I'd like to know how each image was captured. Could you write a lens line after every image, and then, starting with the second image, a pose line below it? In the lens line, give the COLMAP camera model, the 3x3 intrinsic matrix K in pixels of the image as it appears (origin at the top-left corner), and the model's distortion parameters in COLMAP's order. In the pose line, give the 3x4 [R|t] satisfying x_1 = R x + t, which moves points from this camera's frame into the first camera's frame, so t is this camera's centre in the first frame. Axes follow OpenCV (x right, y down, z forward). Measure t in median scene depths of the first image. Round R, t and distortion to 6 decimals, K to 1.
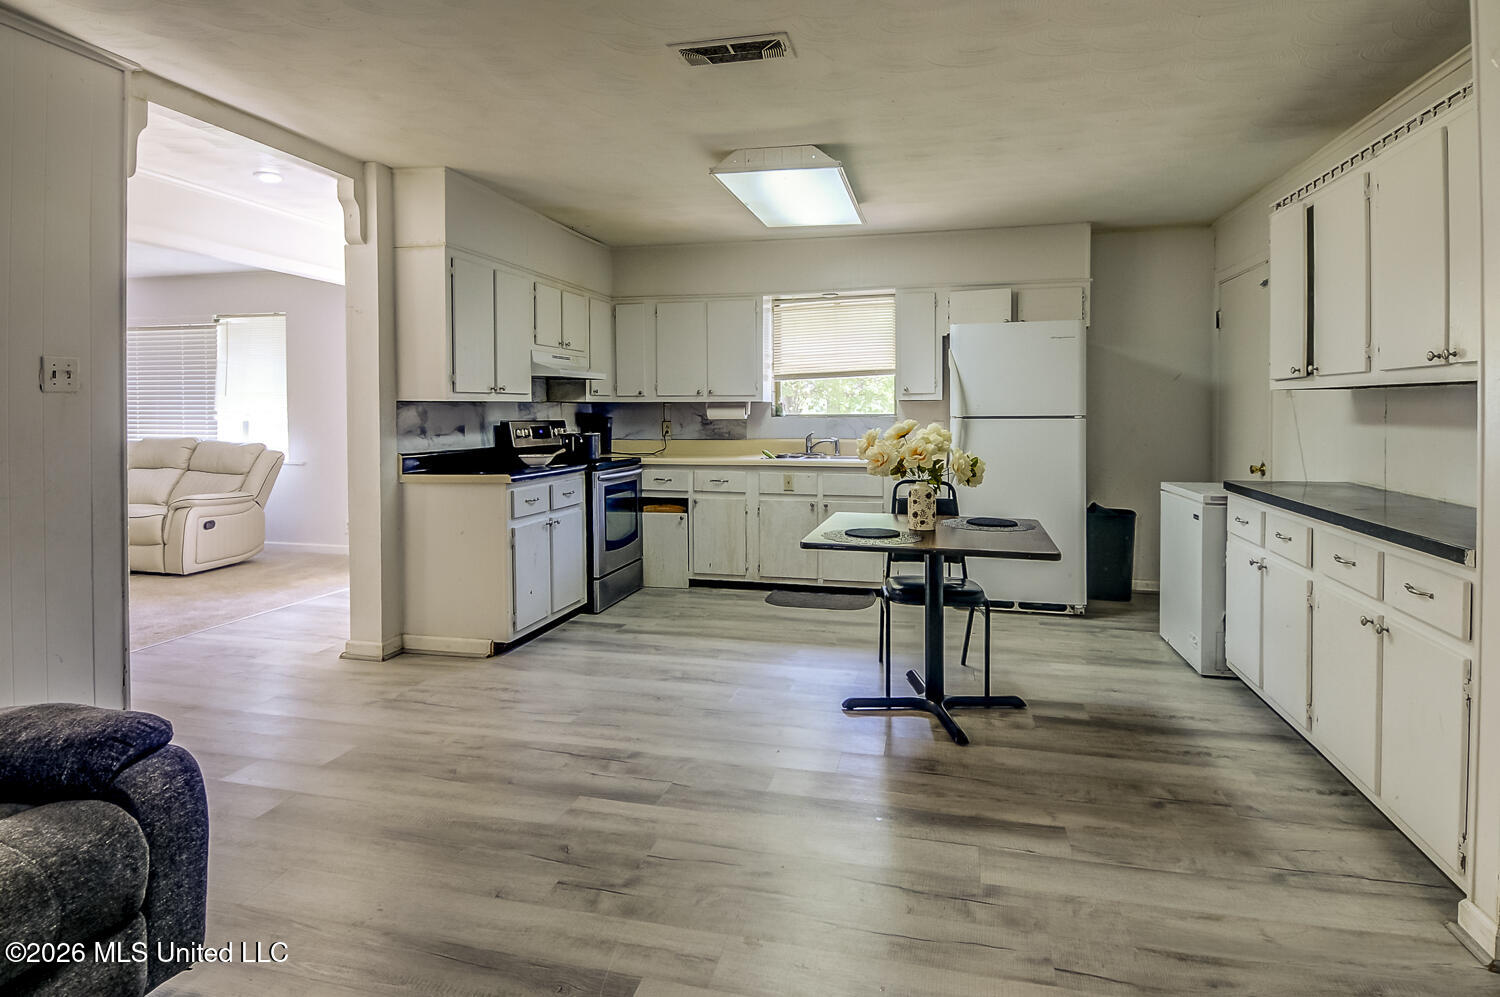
lens RADIAL K [[813.5, 0, 746.6], [0, 813.5, 433.1], [0, 0, 1]] dist [0.044555, -0.052291]
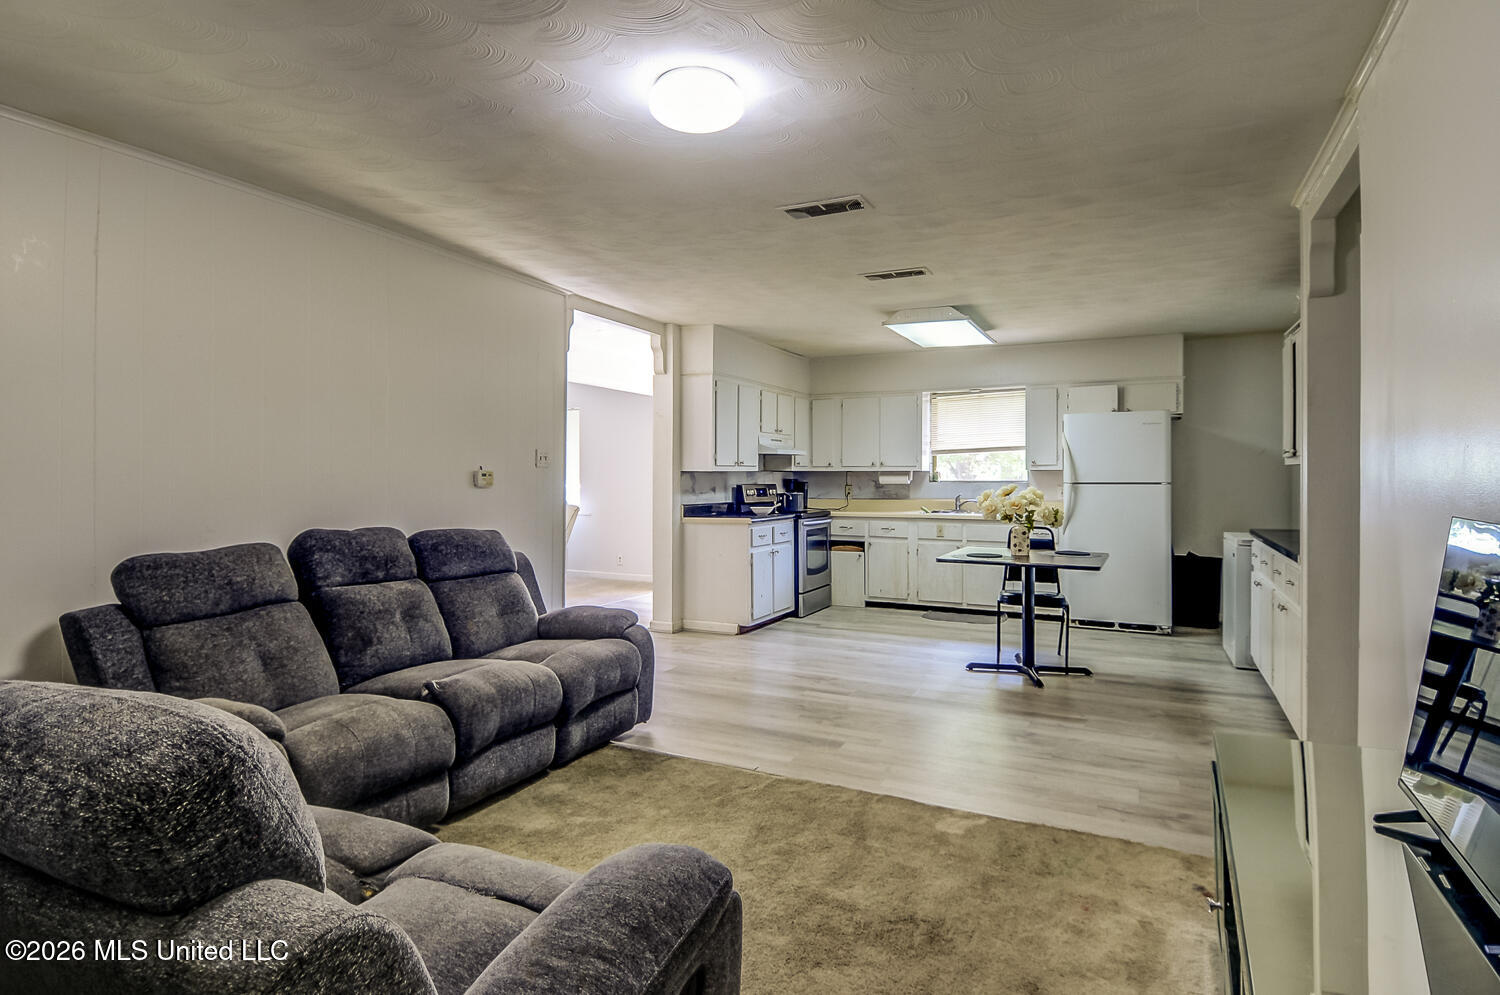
lens RADIAL K [[805.3, 0, 738.8], [0, 805.3, 490.5], [0, 0, 1]] dist [0.043656, -0.051393]
pose [[0.975210, 0.006643, -0.221183, 0.026571], [-0.008925, 0.999917, -0.009323, 0.011405], [0.221102, 0.011066, 0.975188, -0.472074]]
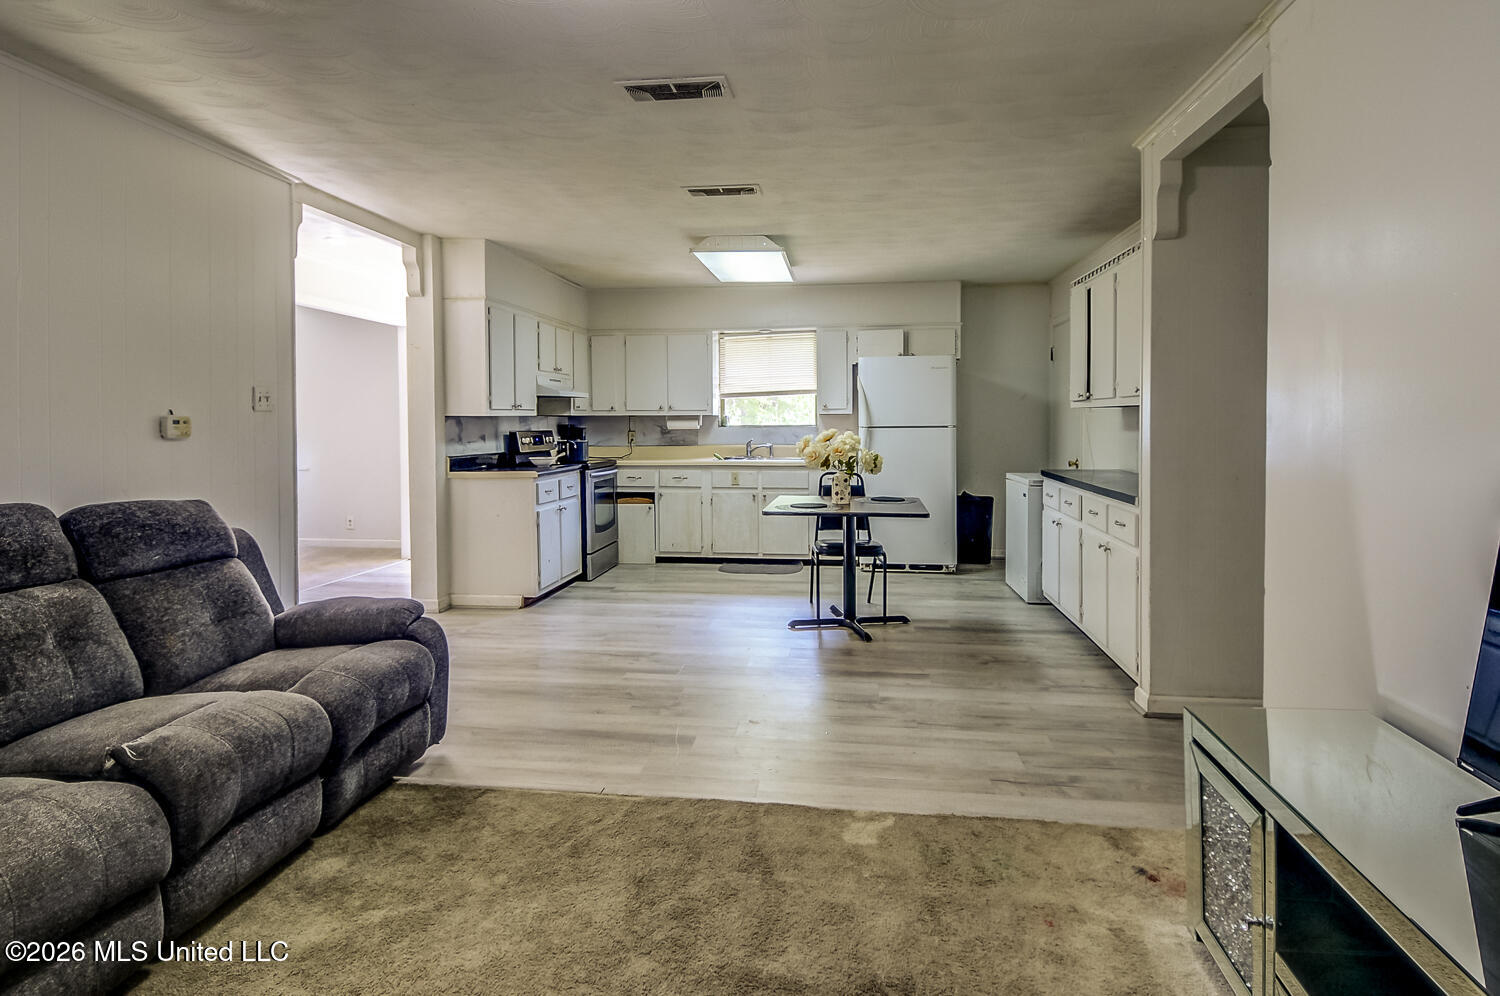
lens RADIAL K [[812.5, 0, 747.9], [0, 812.5, 452.3], [0, 0, 1]] dist [0.041810, -0.052701]
pose [[0.993619, -0.006511, 0.112600, -0.089067], [0.005330, 0.999928, 0.010785, 0.007178], [-0.112662, -0.010116, 0.993582, -0.333512]]
